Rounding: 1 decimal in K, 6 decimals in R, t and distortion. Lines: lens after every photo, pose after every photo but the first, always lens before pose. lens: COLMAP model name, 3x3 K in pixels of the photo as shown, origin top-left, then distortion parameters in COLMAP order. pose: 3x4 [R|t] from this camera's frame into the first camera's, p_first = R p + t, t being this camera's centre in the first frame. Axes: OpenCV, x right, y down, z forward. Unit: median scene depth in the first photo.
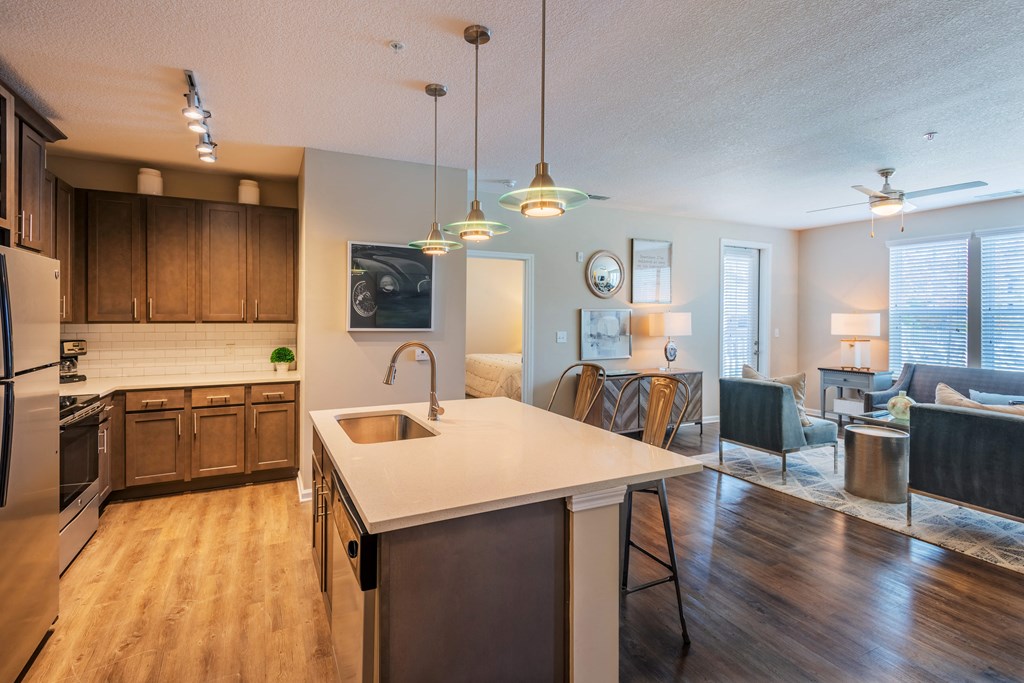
lens RADIAL K [[469.5, 0, 488.0], [0, 469.5, 316.8], [0, 0, 1]] dist [0.024700, -0.012553]
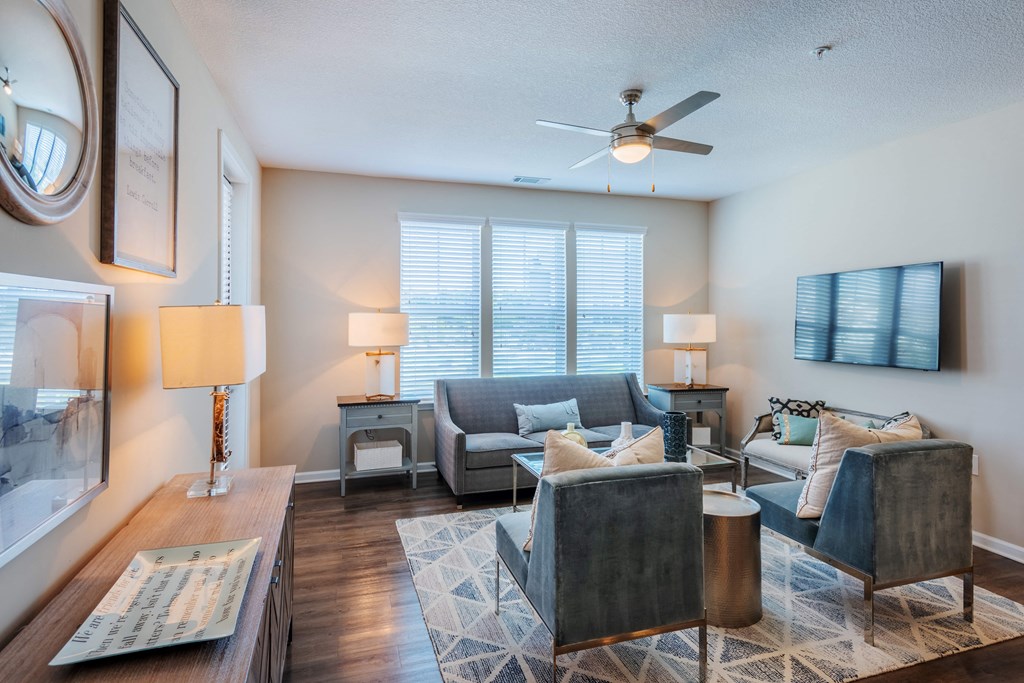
lens RADIAL K [[548.0, 0, 513.1], [0, 548.0, 311.7], [0, 0, 1]] dist [-0.000131, -0.000342]
pose [[0.138733, 0.011063, 0.990268, 0.015610], [0.003993, 0.999923, -0.011730, 0.000420], [-0.990322, 0.005582, 0.138678, 0.235388]]
